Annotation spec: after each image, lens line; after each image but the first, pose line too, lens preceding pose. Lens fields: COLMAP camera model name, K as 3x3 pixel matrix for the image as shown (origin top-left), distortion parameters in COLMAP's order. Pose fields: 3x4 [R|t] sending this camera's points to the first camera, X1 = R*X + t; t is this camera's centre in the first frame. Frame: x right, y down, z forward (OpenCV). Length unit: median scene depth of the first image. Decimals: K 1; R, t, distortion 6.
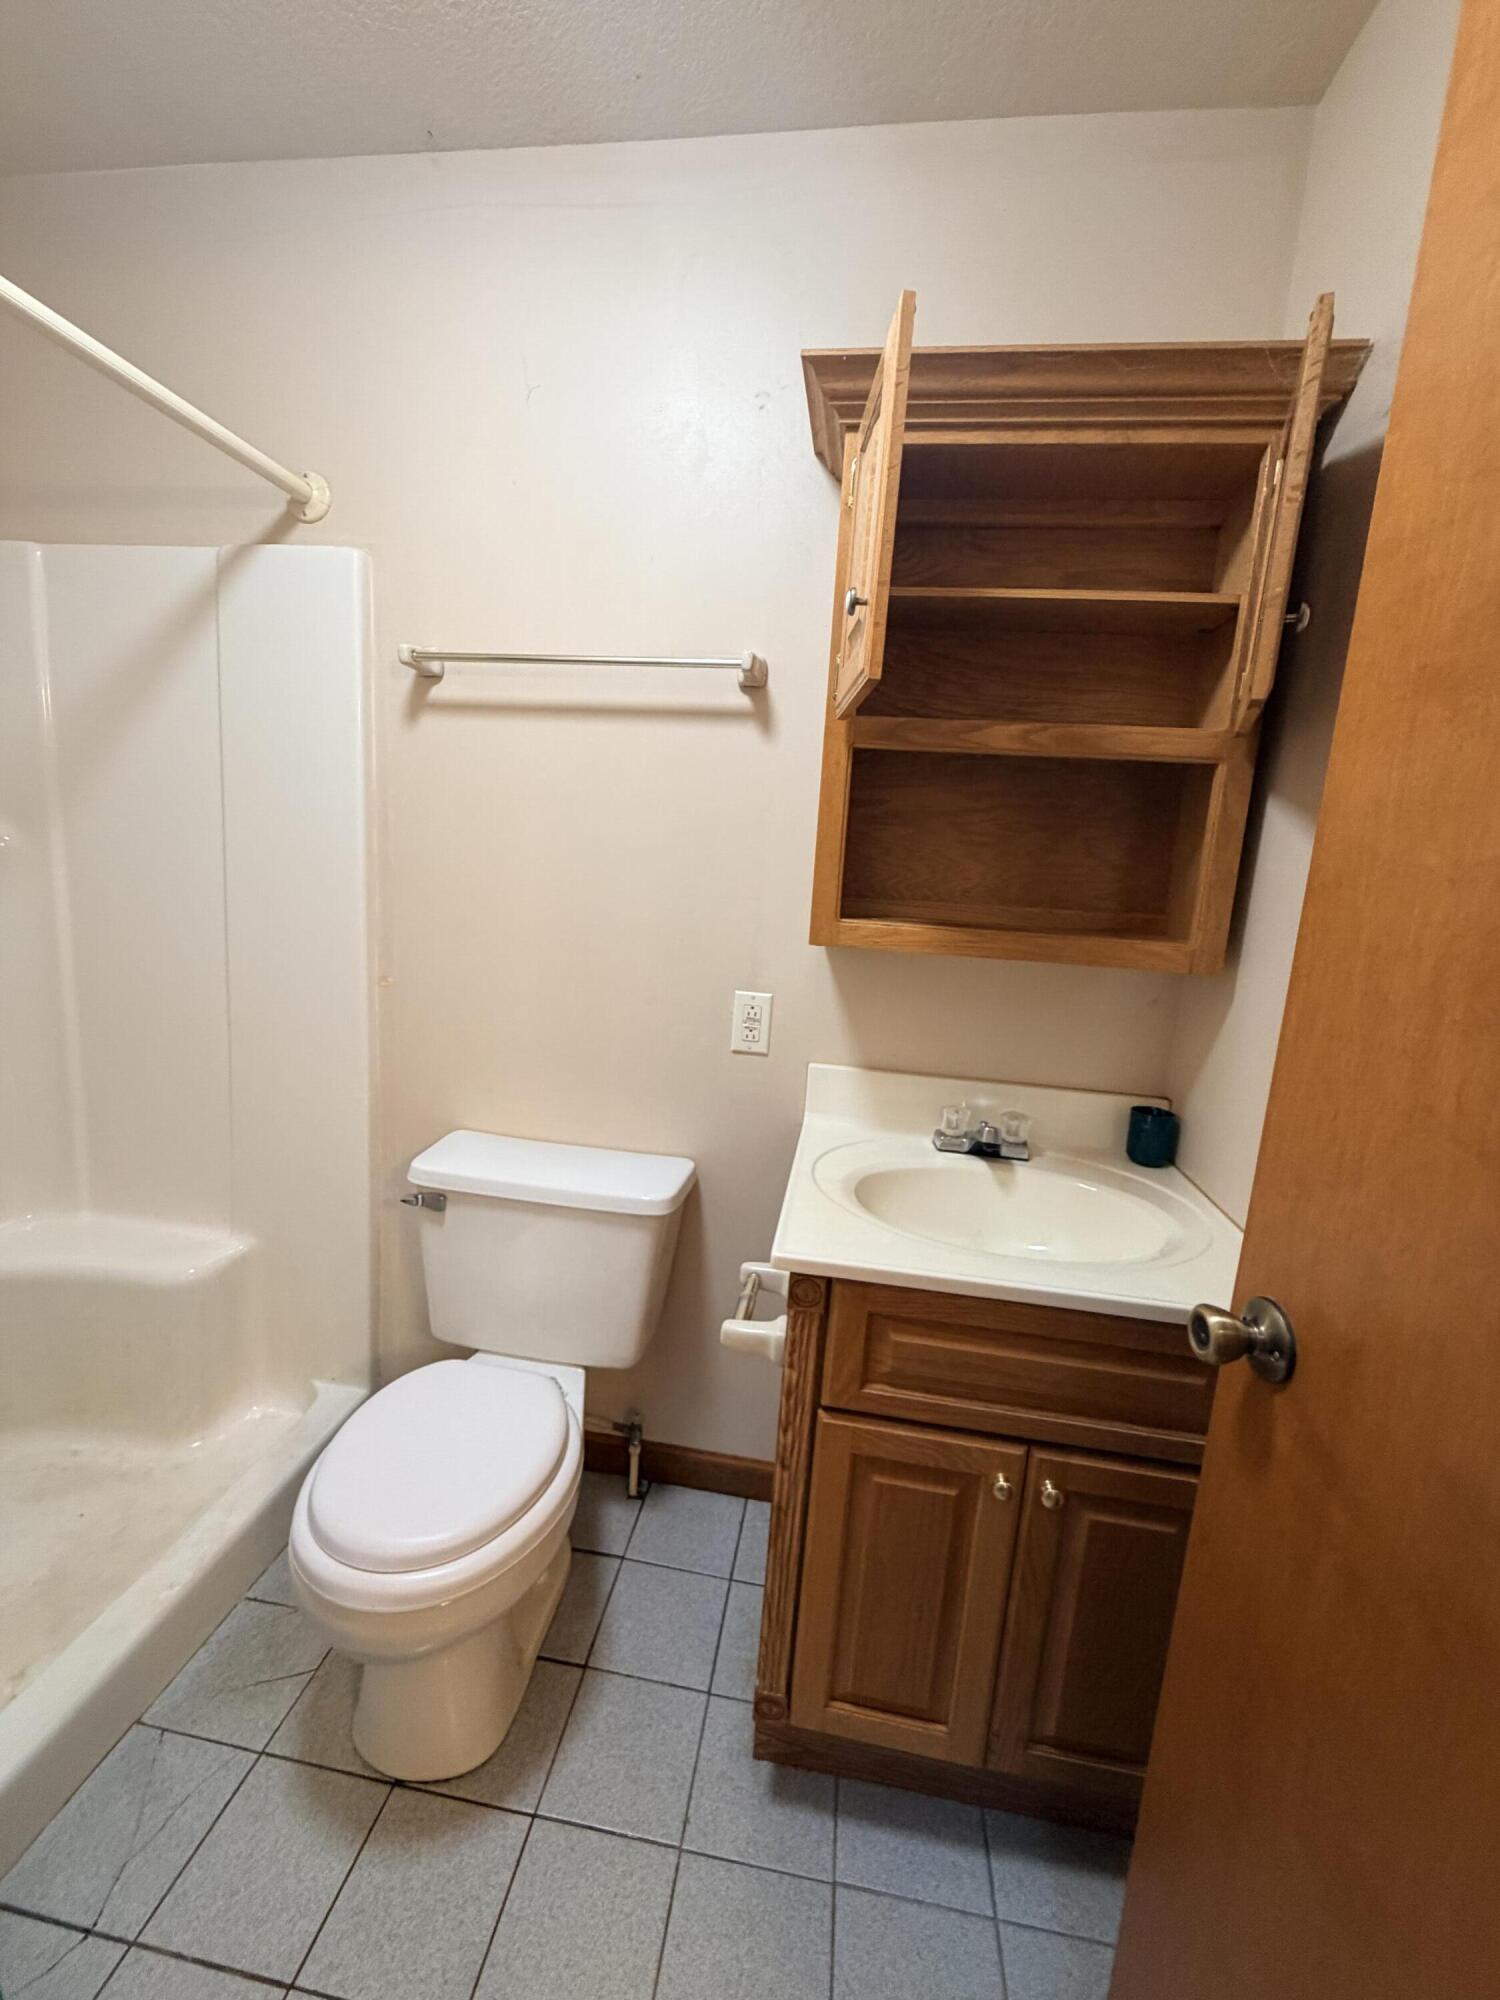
lens RADIAL K [[801.8, 0, 746.4], [0, 801.8, 994.1], [0, 0, 1]] dist [-0.007813, 0.000437]
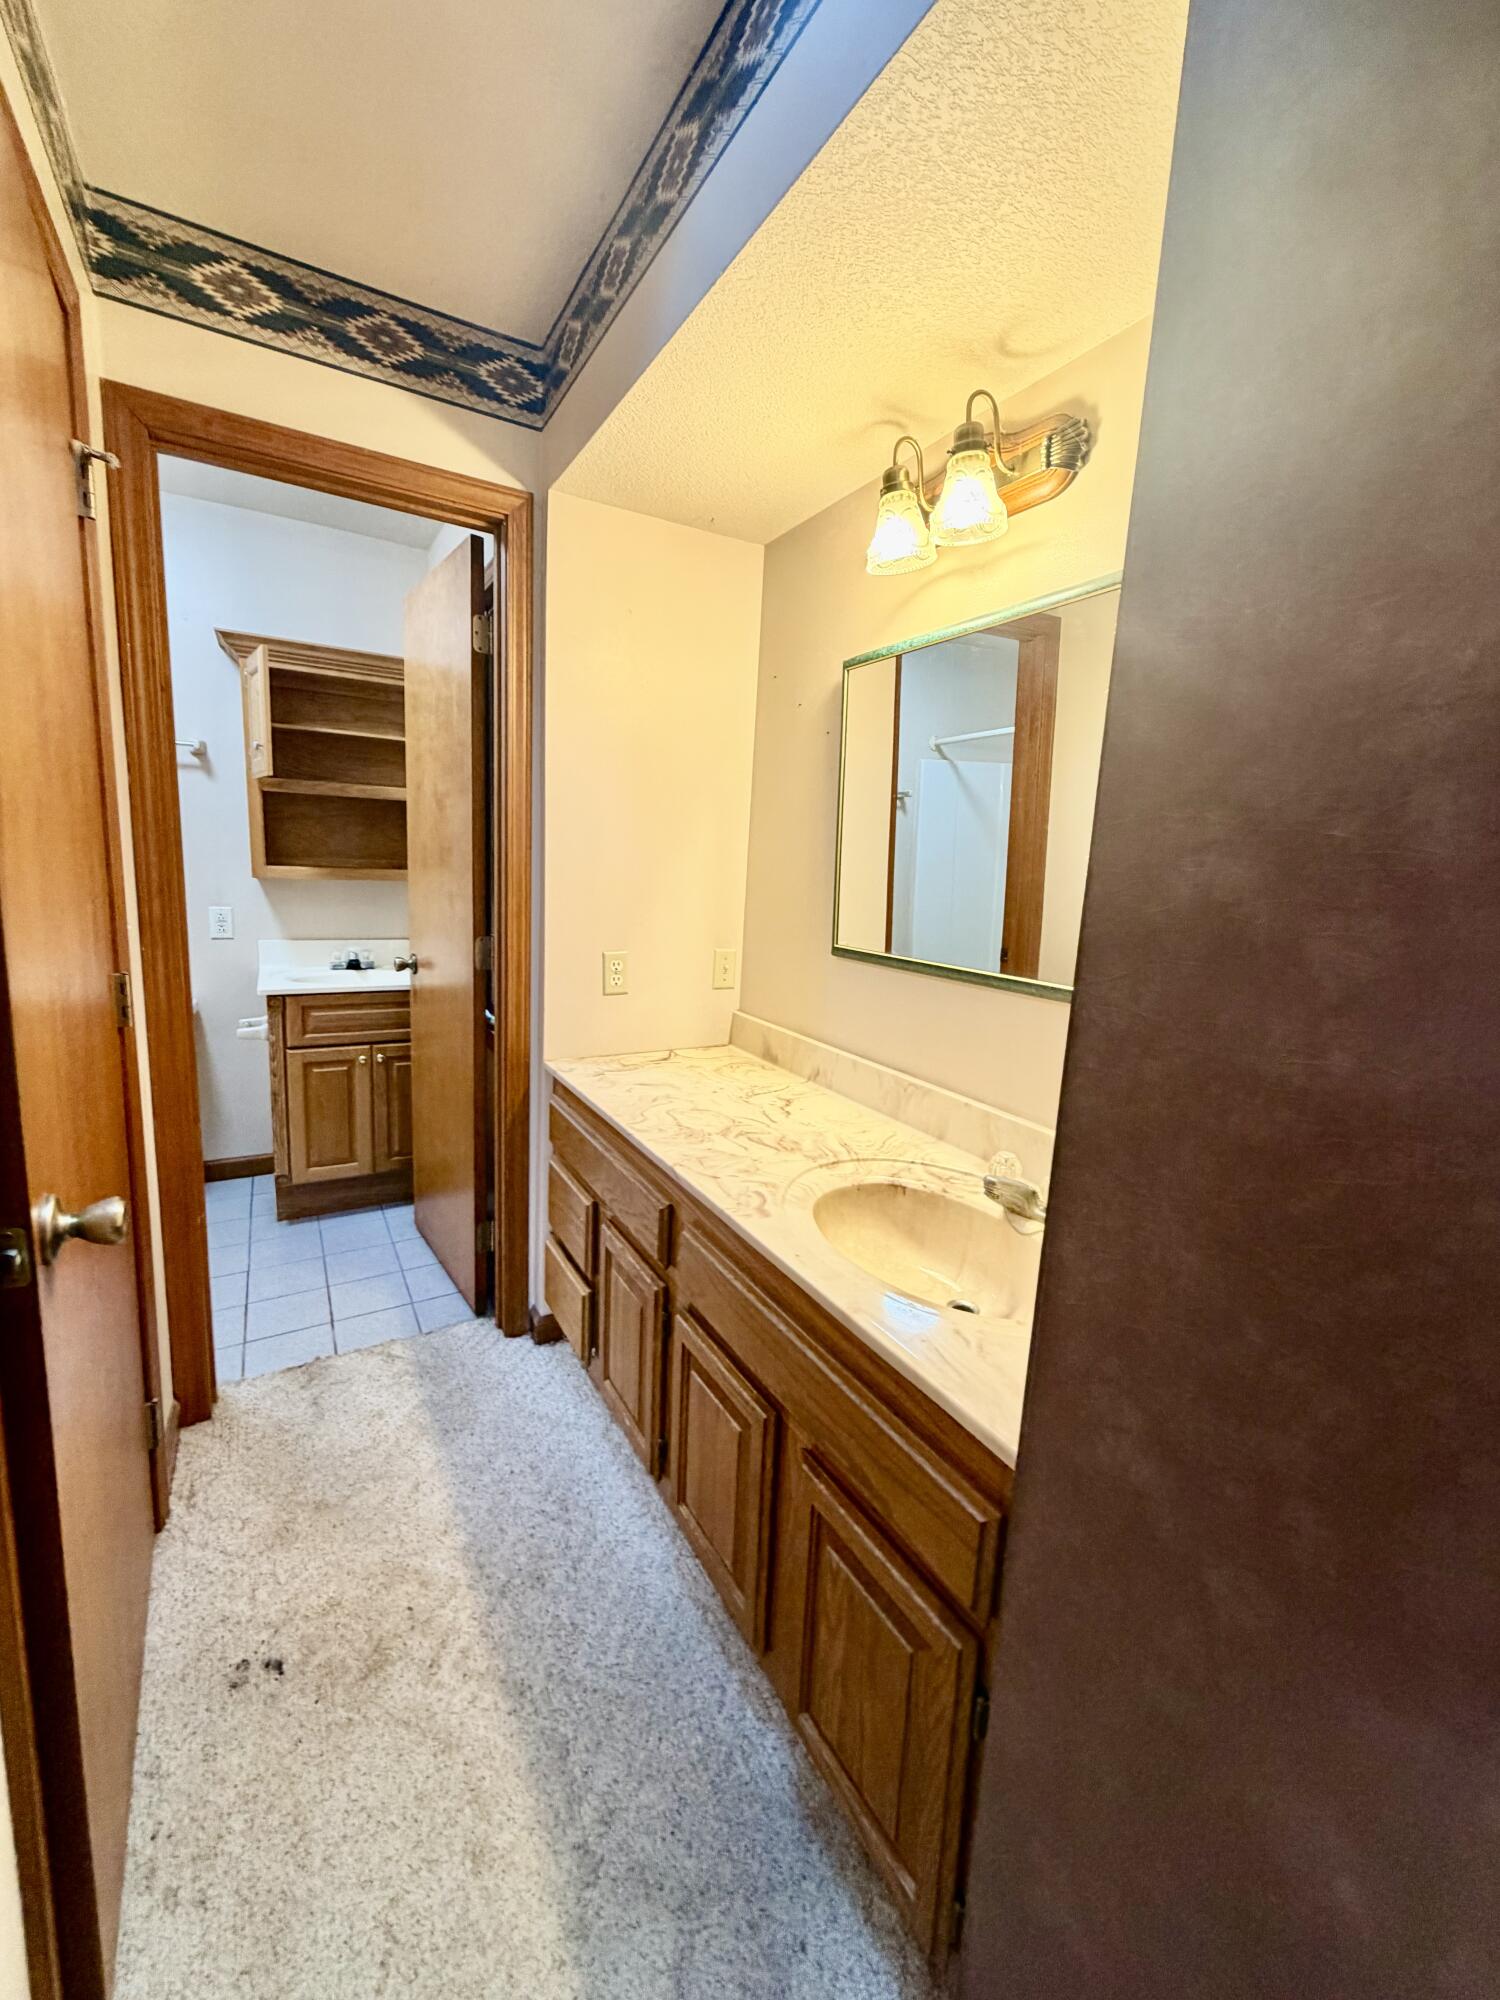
lens RADIAL K [[801.8, 0, 747.6], [0, 801.8, 995.9], [0, 0, 1]] dist [-0.007813, 0.000437]
pose [[0.780960, -0.126438, 0.611650, -0.278219], [0.111009, 0.991802, 0.063286, 0.312674], [-0.614637, 0.018475, 0.788593, -1.795632]]
